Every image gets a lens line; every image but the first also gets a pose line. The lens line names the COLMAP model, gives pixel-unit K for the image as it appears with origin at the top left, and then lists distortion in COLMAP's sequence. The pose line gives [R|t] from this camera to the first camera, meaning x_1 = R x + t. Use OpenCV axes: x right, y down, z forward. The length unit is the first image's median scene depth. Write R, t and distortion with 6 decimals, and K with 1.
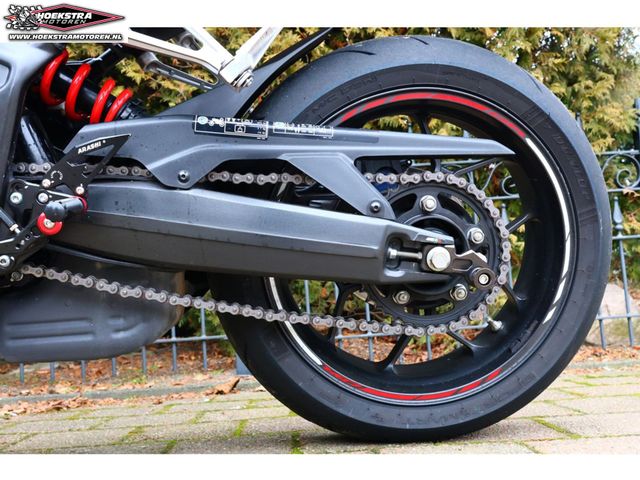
lens RADIAL K [[693.5, 0, 320.0], [0, 693.5, 240.0], [0, 0, 1]] dist [-0.000420, 0.002617]
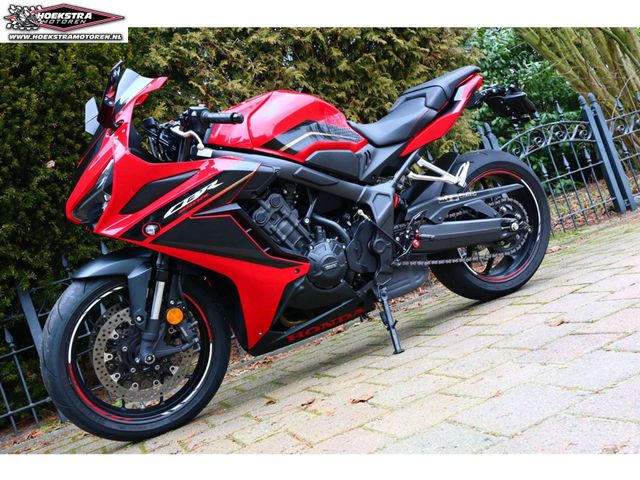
lens RADIAL K [[652.6, 0, 320.0], [0, 652.6, 240.0], [0, 0, 1]] dist [0.008438, 0.004543]
pose [[0.915324, -0.234086, 0.327696, -1.493800], [0.227268, 0.972010, 0.059537, -0.268199], [-0.332461, 0.019979, 0.942905, -1.343577]]
